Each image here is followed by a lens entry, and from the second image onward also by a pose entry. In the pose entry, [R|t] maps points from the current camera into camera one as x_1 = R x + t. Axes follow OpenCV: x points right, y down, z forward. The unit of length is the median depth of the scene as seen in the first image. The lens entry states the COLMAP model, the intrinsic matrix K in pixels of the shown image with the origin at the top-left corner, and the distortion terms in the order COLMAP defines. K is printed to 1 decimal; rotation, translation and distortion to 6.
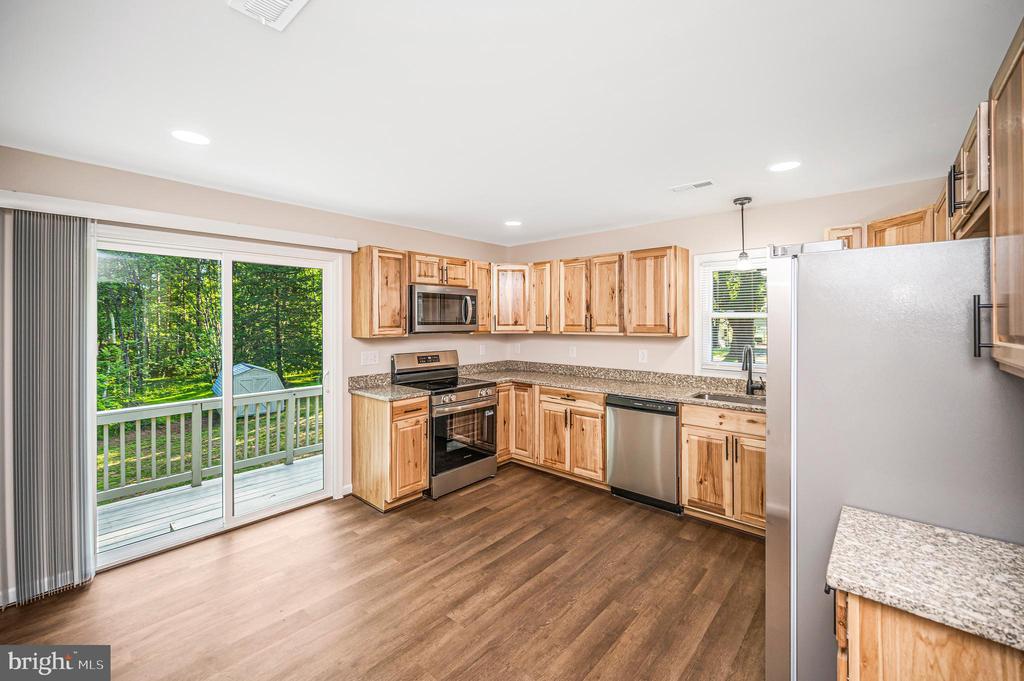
lens RADIAL K [[414.2, 0, 505.0], [0, 414.2, 317.7], [0, 0, 1]] dist [-0.004059, -0.000464]
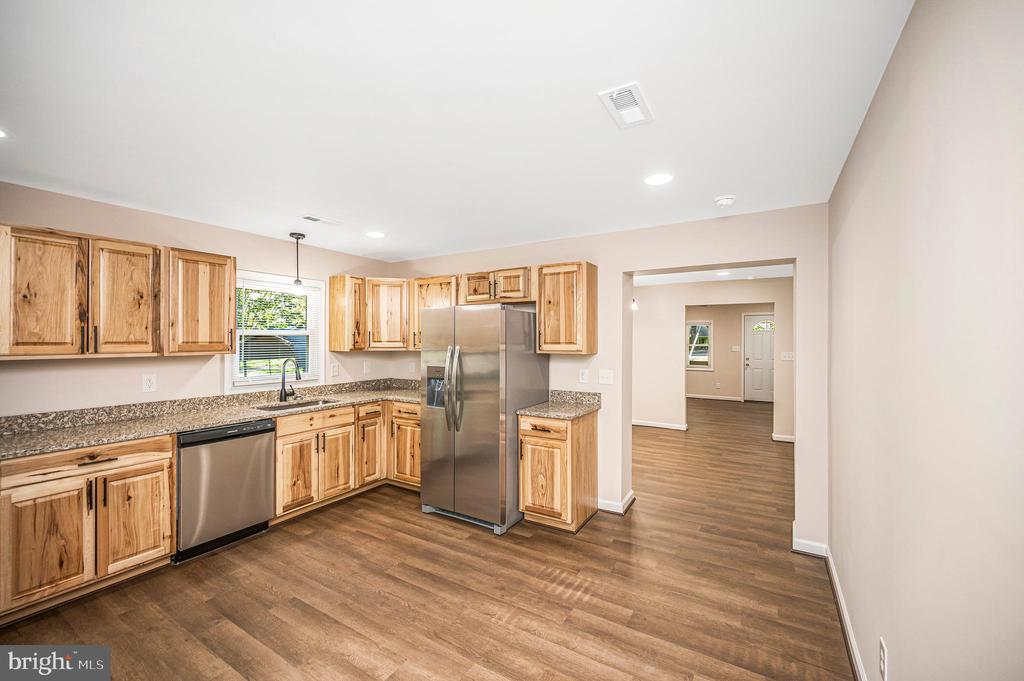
lens RADIAL K [[414.2, 0, 517.6], [0, 414.2, 338.9], [0, 0, 1]] dist [-0.004059, -0.000464]
pose [[-0.190466, 0.003850, 0.981686, -0.594574], [-0.010887, 0.999923, -0.006034, 0.009255], [-0.981633, -0.011837, -0.190409, 0.518945]]
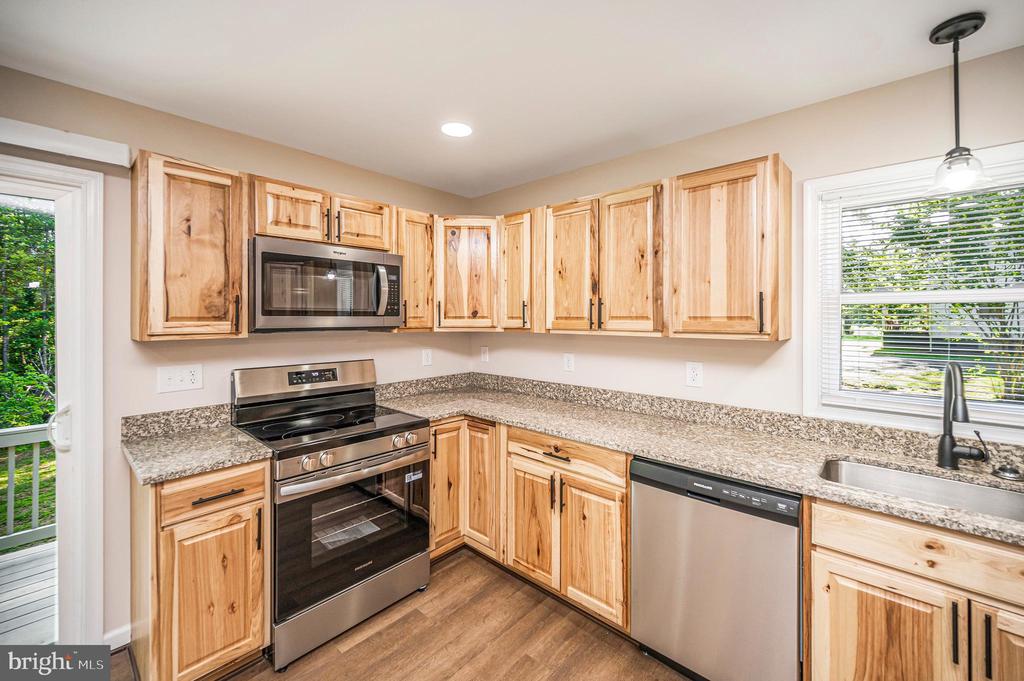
lens RADIAL K [[414.2, 0, 512.5], [0, 414.2, 318.9], [0, 0, 1]] dist [-0.004059, -0.000464]
pose [[0.999970, 0.003160, 0.007137, 0.095254], [-0.003247, 0.999920, 0.012250, 0.014565], [-0.007098, -0.012272, 0.999899, 0.490127]]
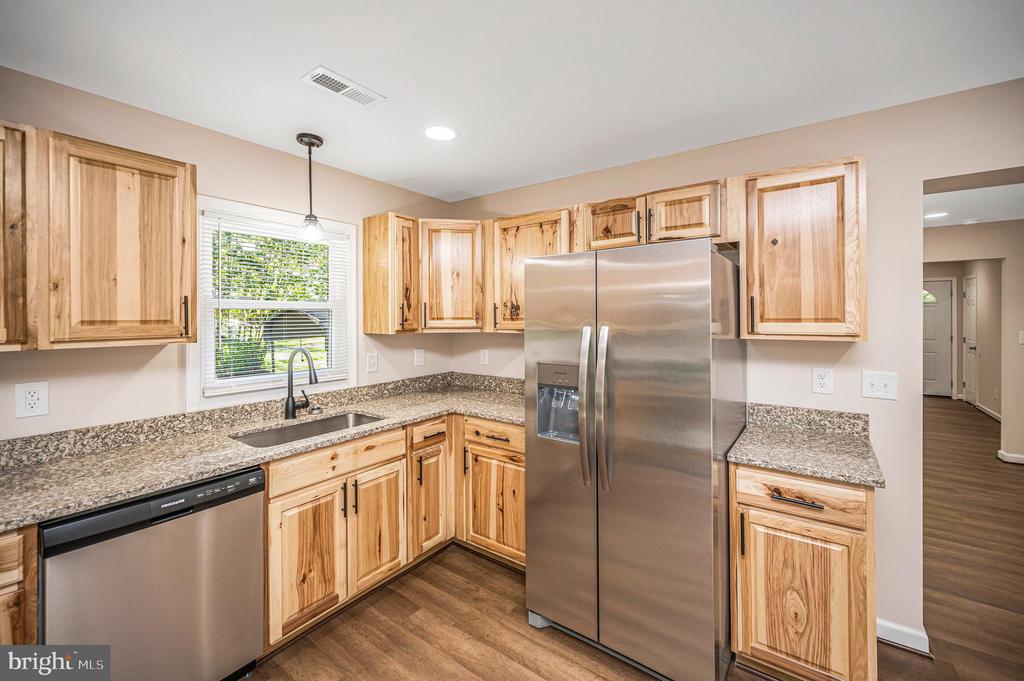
lens RADIAL K [[414.2, 0, 519.2], [0, 414.2, 316.3], [0, 0, 1]] dist [-0.004059, -0.000464]
pose [[-0.123981, 0.002093, 0.992282, -0.133260], [-0.006046, 0.999978, -0.002864, 0.011311], [-0.992266, -0.006354, -0.123965, 0.630368]]
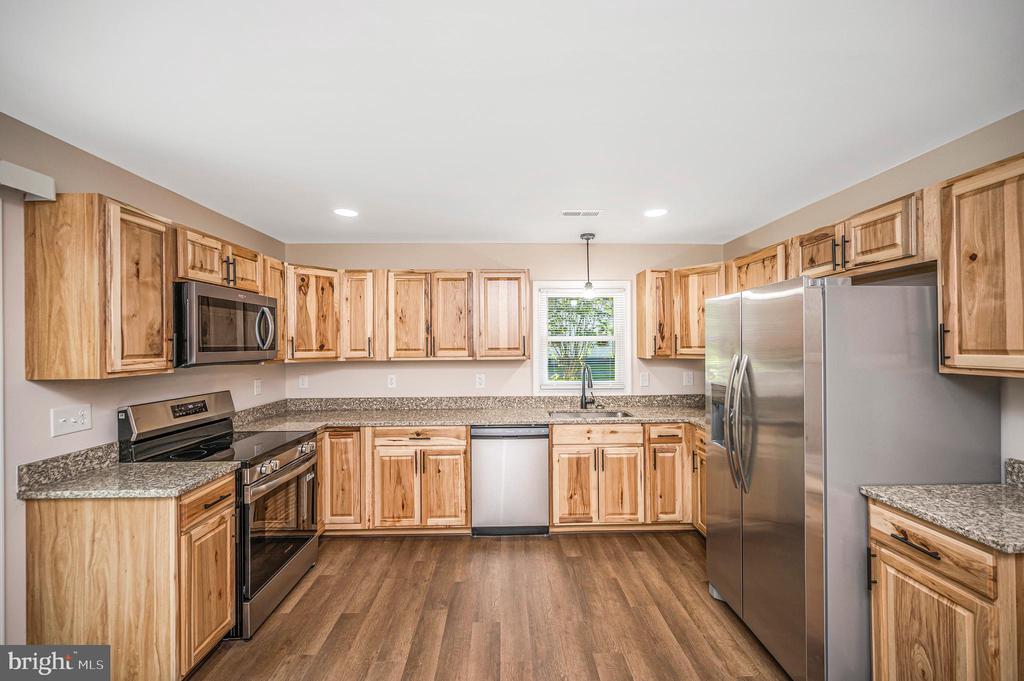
lens RADIAL K [[414.2, 0, 508.8], [0, 414.2, 344.1], [0, 0, 1]] dist [-0.004059, -0.000464]
pose [[0.727244, -0.002915, 0.686373, -0.295284], [-0.000705, 0.999987, 0.004994, 0.003332], [-0.686378, -0.004116, 0.727233, 0.286207]]
